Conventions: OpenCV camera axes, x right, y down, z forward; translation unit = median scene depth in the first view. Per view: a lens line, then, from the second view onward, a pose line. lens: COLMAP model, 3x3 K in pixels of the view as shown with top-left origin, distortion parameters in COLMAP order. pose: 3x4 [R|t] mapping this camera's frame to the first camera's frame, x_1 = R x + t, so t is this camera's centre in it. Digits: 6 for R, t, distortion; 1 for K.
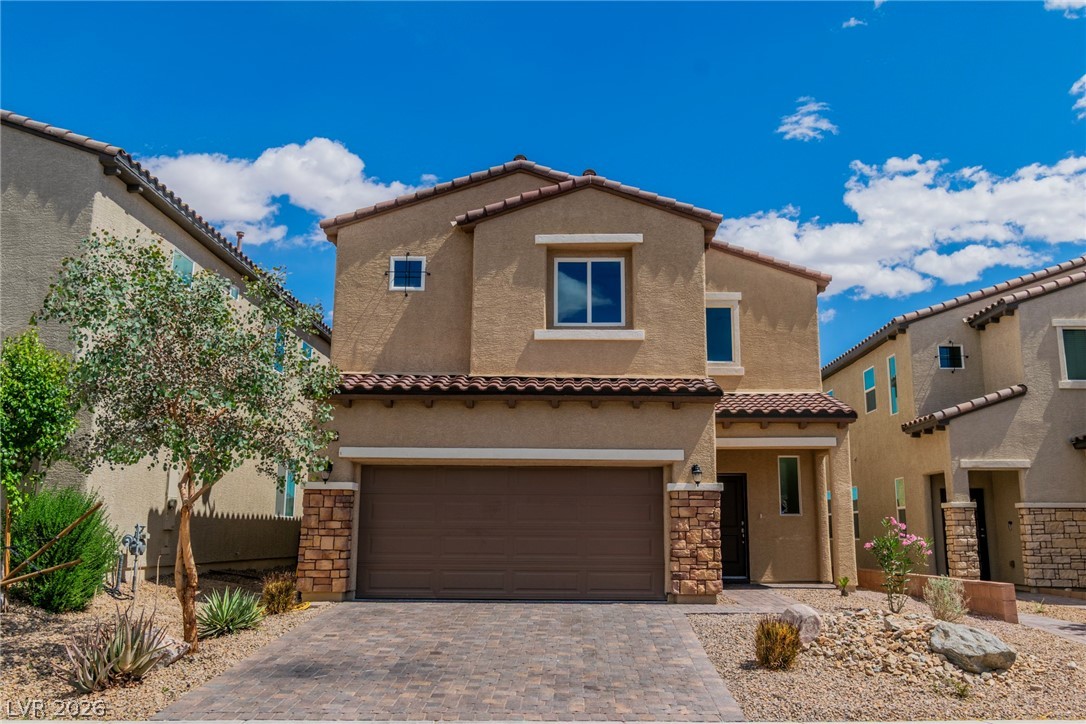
lens RADIAL K [[845.9, 0, 543.0], [0, 845.9, 362.0], [0, 0, 1]] dist [-0.003689, 0.003910]
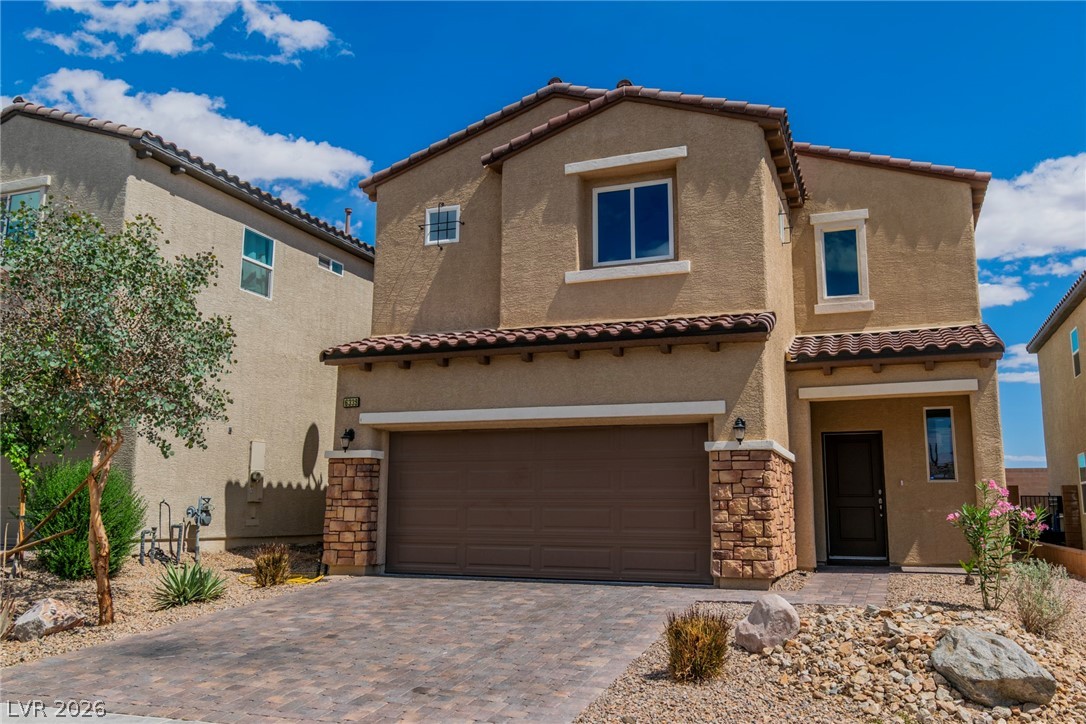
lens RADIAL K [[845.9, 0, 543.0], [0, 845.9, 362.0], [0, 0, 1]] dist [-0.003689, 0.003910]
pose [[0.943930, -0.057514, -0.325098, 0.248521], [0.066273, 0.997674, 0.015924, 0.039146], [0.323426, -0.036576, 0.945546, 0.162596]]
